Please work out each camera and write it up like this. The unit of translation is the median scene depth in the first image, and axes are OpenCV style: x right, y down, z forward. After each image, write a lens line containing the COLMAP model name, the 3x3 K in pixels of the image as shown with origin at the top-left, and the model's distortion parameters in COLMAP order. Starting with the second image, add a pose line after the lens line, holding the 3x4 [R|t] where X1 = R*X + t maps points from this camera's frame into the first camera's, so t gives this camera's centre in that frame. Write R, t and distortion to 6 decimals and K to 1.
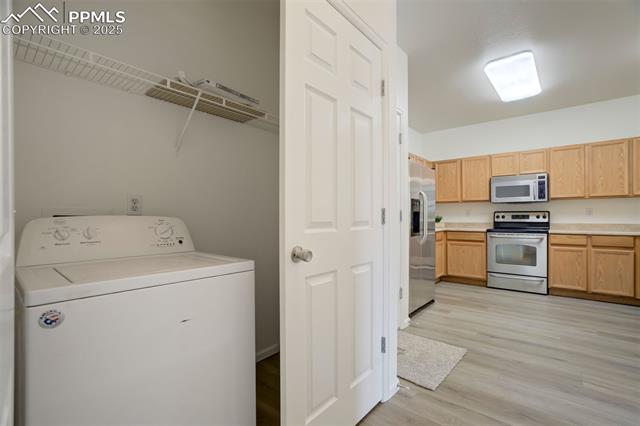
lens RADIAL K [[297.5, 0, 320.4], [0, 297.5, 215.3], [0, 0, 1]] dist [-0.046888, 0.020348]
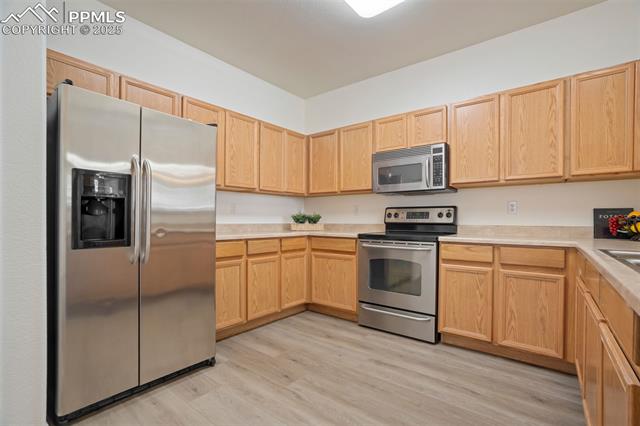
lens RADIAL K [[303.6, 0, 320.9], [0, 303.6, 220.0], [0, 0, 1]] dist [-0.022813, 0.001199]
pose [[0.999459, 0.005821, 0.032378, 0.521283], [-0.006030, 0.999962, 0.006364, 0.015299], [-0.032340, -0.006556, 0.999455, 0.388861]]
